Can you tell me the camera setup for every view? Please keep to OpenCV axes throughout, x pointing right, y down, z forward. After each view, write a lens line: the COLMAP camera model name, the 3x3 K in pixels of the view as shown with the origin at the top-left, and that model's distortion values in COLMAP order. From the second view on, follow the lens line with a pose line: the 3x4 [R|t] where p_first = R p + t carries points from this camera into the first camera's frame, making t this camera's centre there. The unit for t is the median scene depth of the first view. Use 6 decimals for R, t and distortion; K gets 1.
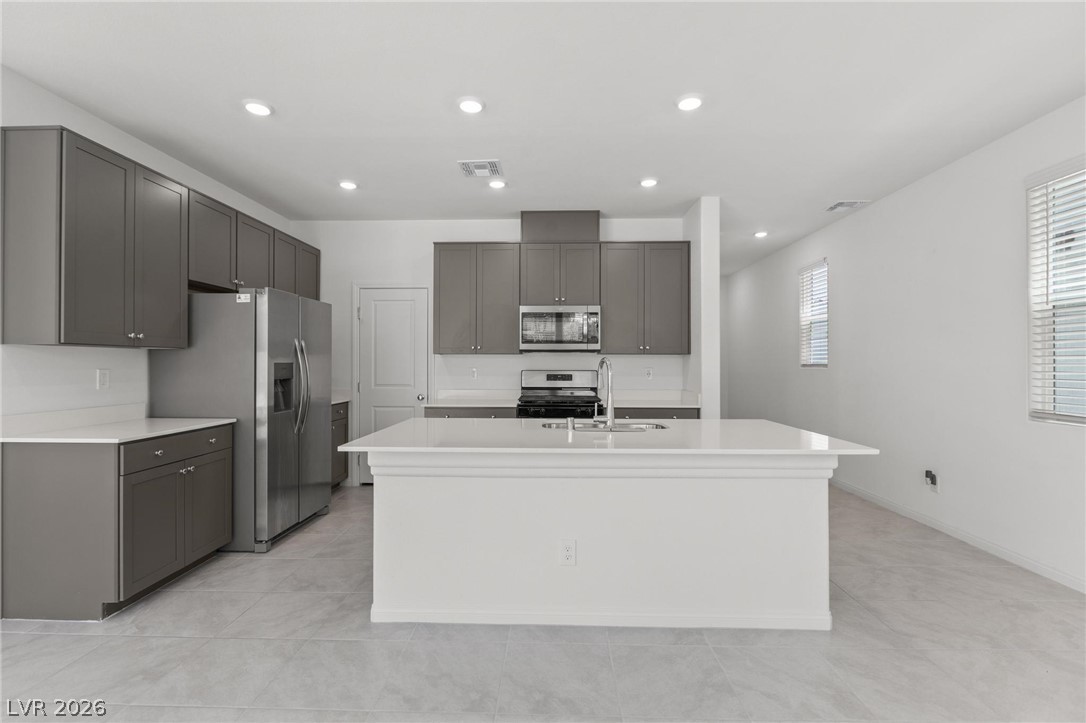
lens RADIAL K [[495.7, 0, 539.6], [0, 495.7, 359.5], [0, 0, 1]] dist [-0.004184, -0.000701]
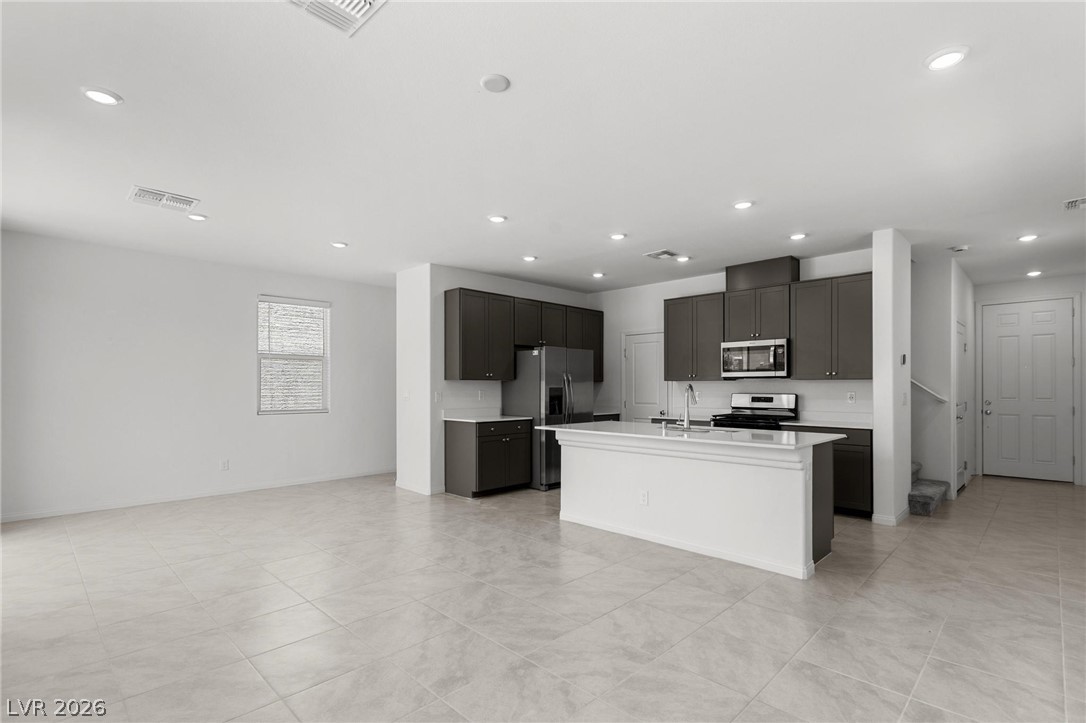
lens RADIAL K [[514.5, 0, 543.2], [0, 514.5, 386.8], [0, 0, 1]] dist [0.001493, 0.000165]
pose [[0.731027, -0.001432, -0.682347, 0.677505], [0.005567, 0.999977, 0.003866, -0.003045], [0.682326, -0.006625, 0.731018, -0.360402]]
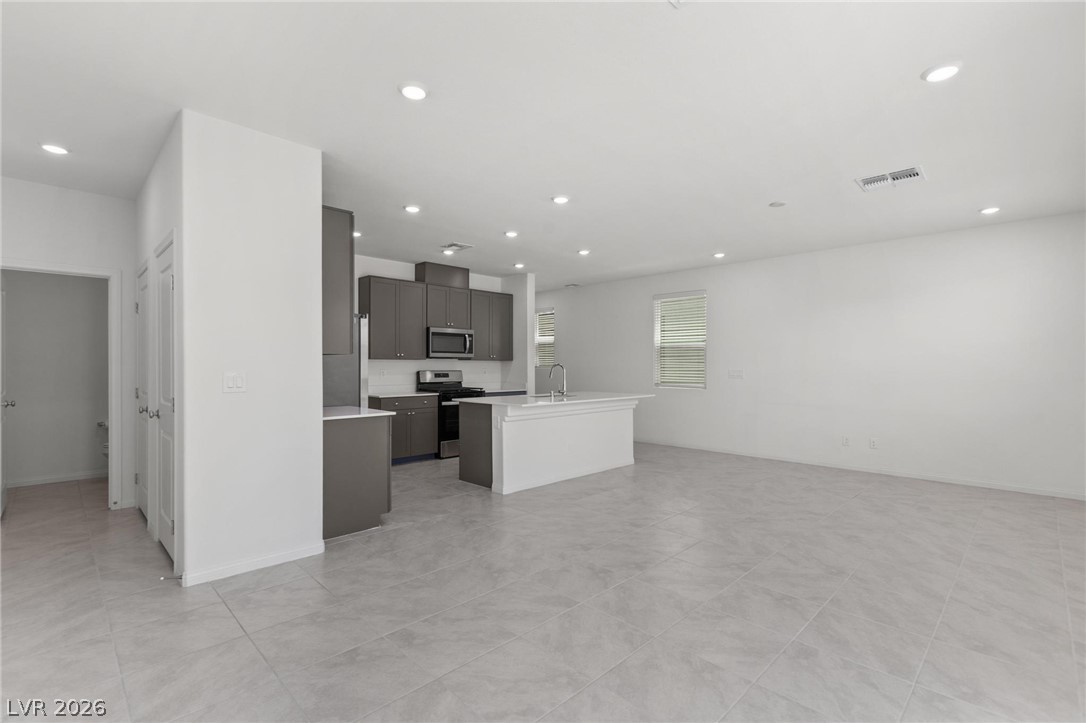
lens RADIAL K [[499.2, 0, 536.8], [0, 499.2, 367.7], [0, 0, 1]] dist [0.001155, 0.000365]
pose [[0.687957, -0.002870, 0.725746, -1.154434], [-0.004875, 0.999951, 0.008576, -0.002315], [-0.725735, -0.009438, 0.687910, -0.326263]]
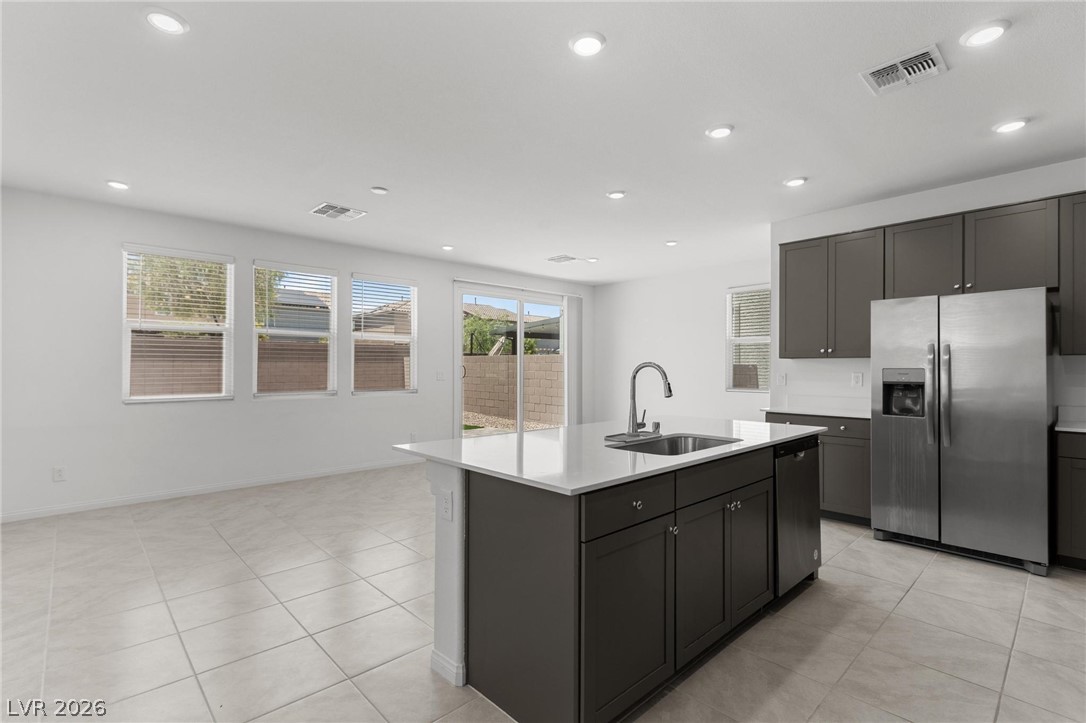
lens RADIAL K [[499.2, 0, 536.8], [0, 499.2, 367.7], [0, 0, 1]] dist [0.001155, 0.000365]
pose [[-0.711662, 0.001575, -0.702520, 0.704027], [0.004460, 0.999987, -0.002277, 0.004167], [0.702507, -0.004754, -0.711661, 1.152739]]
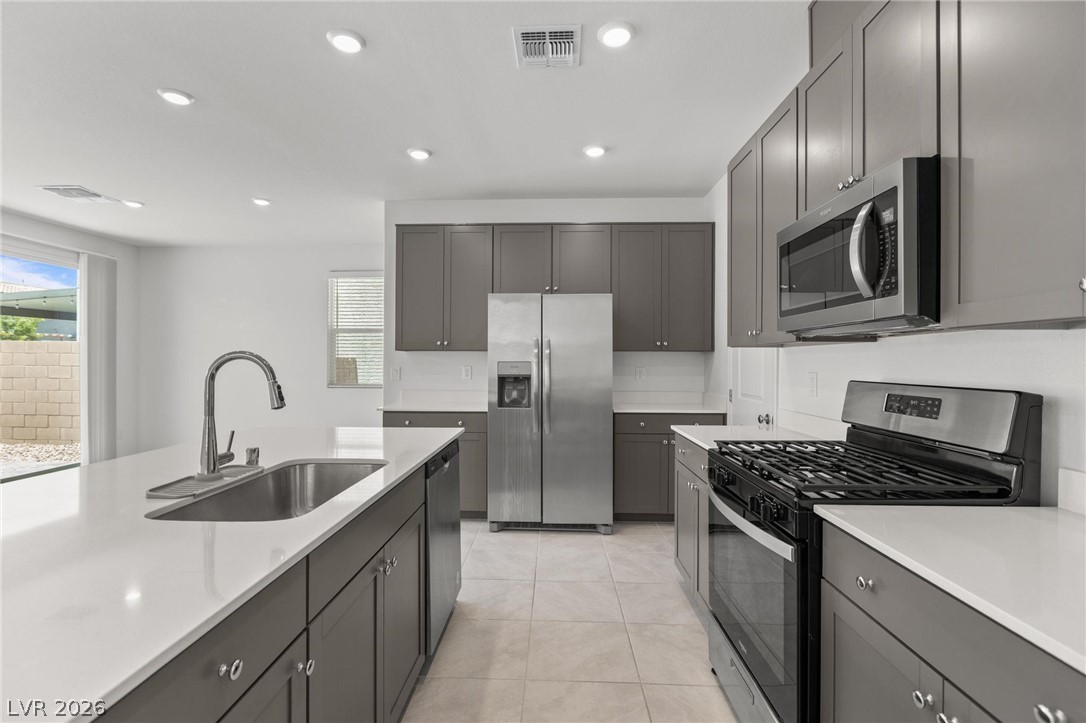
lens RADIAL K [[495.7, 0, 539.6], [0, 495.7, 359.5], [0, 0, 1]] dist [-0.004184, -0.000701]
pose [[0.000514, -0.001405, -0.999999, 0.509838], [0.003888, 0.999991, -0.001403, 0.003916], [0.999992, -0.003887, 0.000519, 1.010960]]
